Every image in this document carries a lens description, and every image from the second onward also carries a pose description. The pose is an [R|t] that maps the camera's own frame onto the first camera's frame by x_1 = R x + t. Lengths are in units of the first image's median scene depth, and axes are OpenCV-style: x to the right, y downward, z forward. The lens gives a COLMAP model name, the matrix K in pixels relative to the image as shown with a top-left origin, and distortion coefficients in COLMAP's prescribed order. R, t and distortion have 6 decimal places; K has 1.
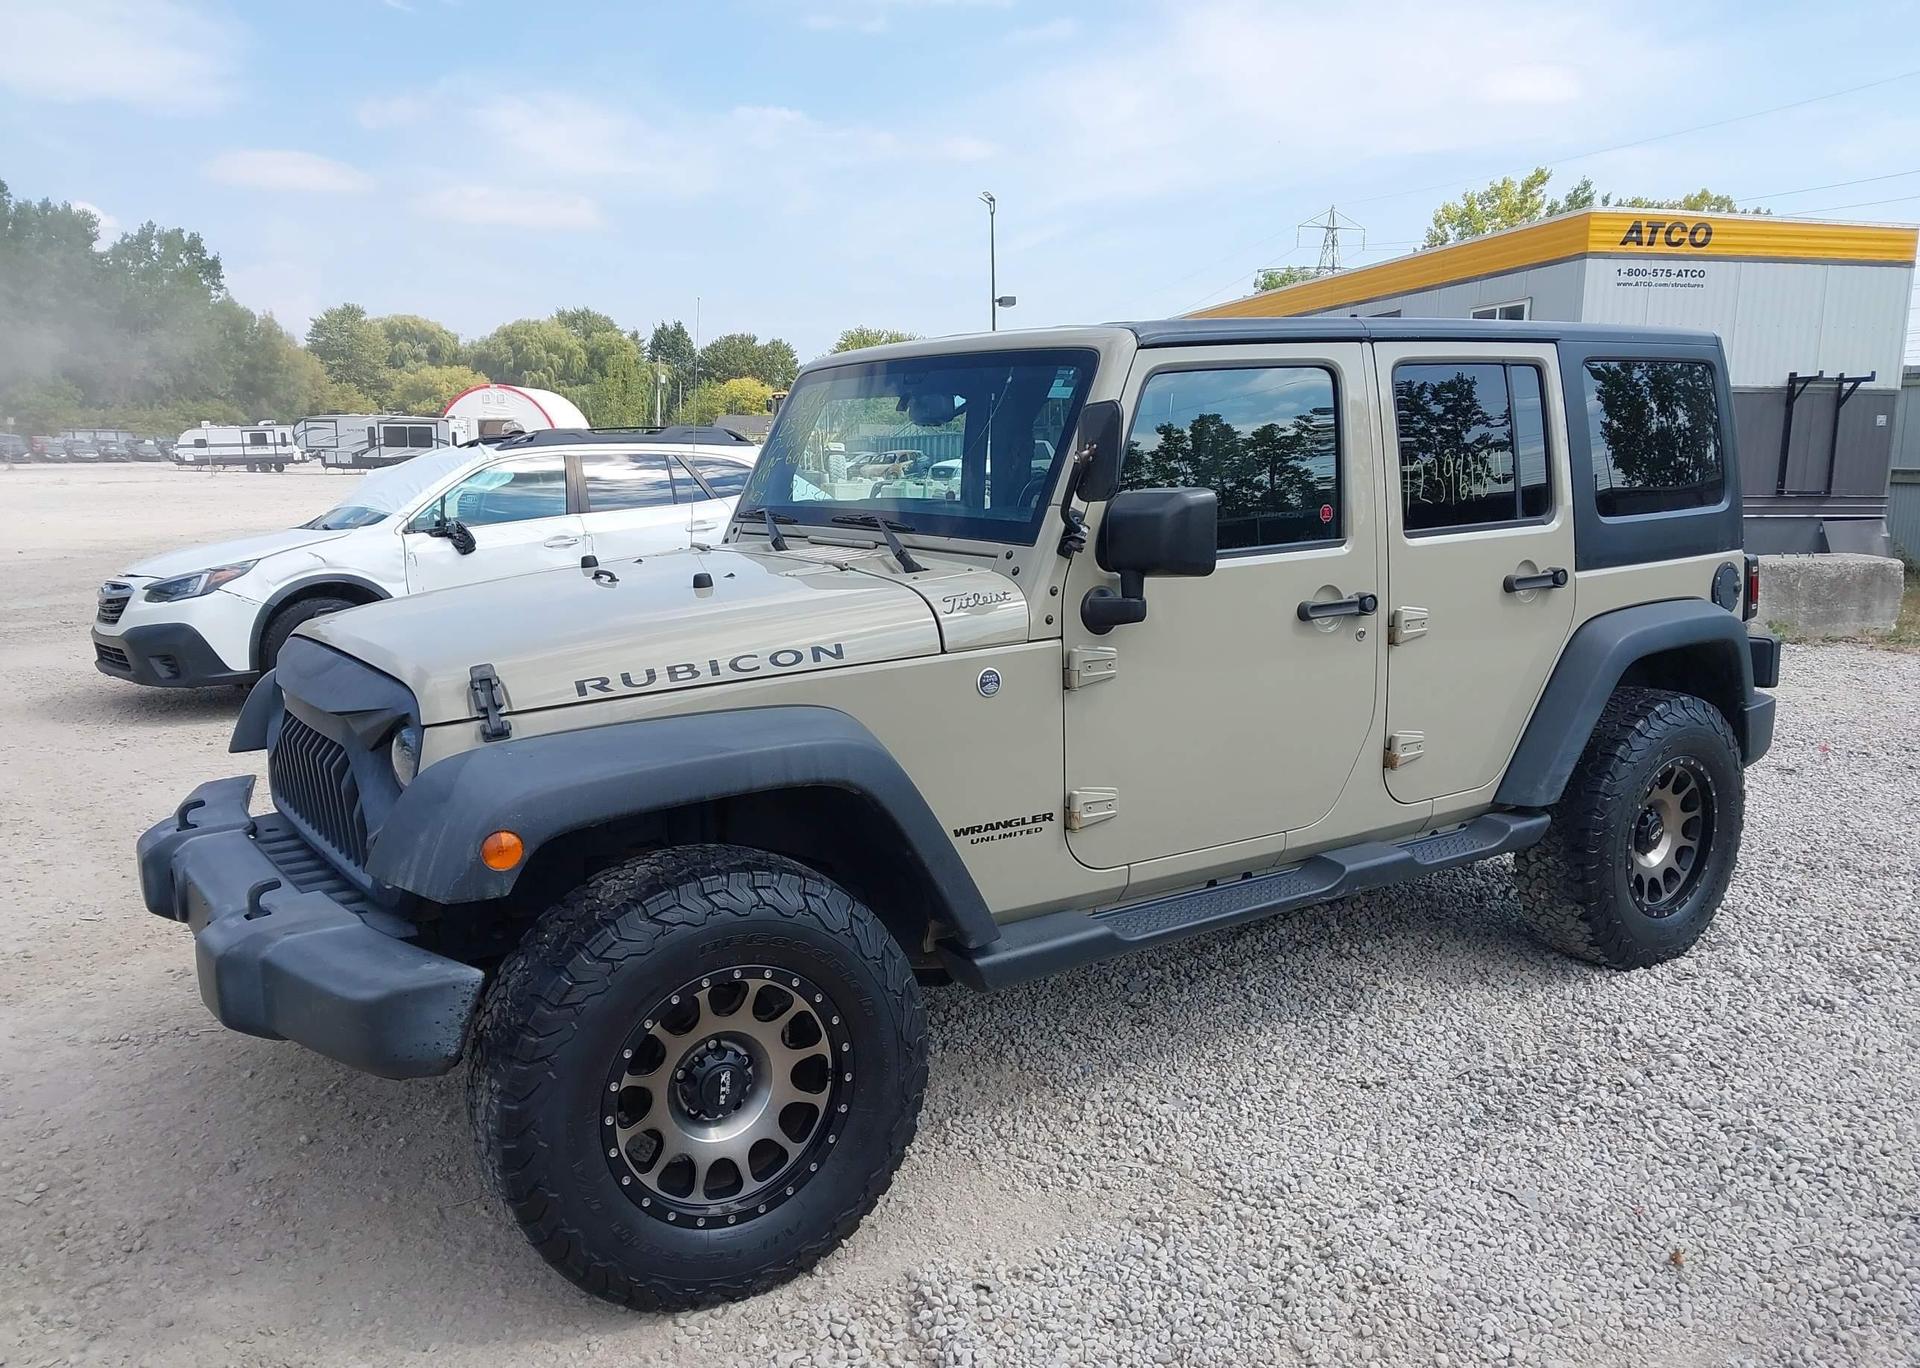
lens RADIAL K [[1531.1, 0, 960.0], [0, 1531.1, 684.0], [0, 0, 1]] dist [0.036688, -0.009671]
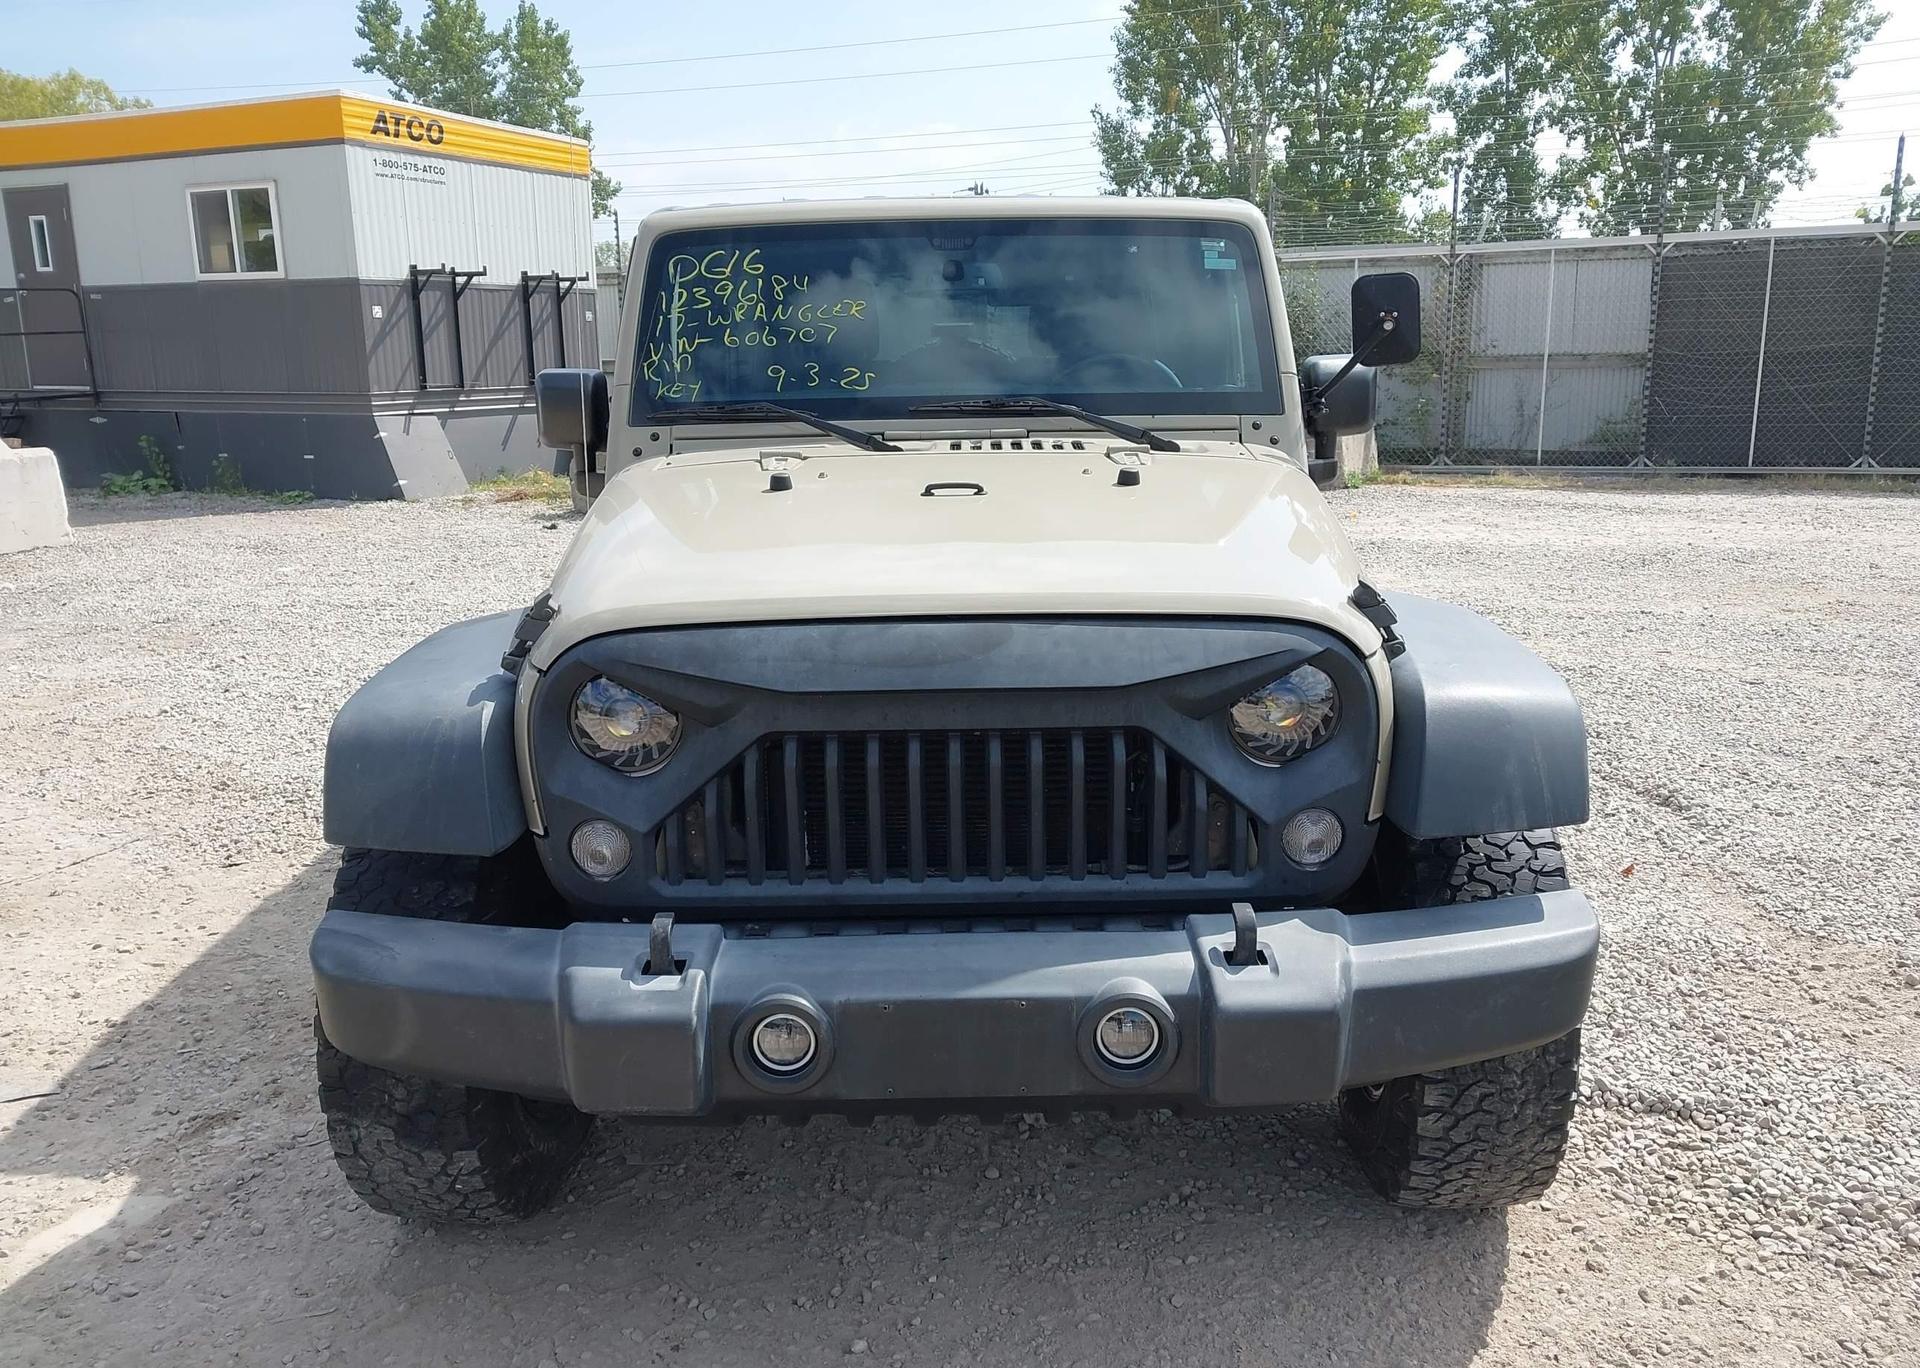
lens RADIAL K [[1531.1, 0, 960.0], [0, 1531.1, 684.0], [0, 0, 1]] dist [0.036688, -0.009671]
pose [[0.567529, -0.191378, 0.800803, -0.733070], [0.141840, 0.980796, 0.133871, -0.064586], [-0.811044, 0.037610, 0.583775, 0.457015]]
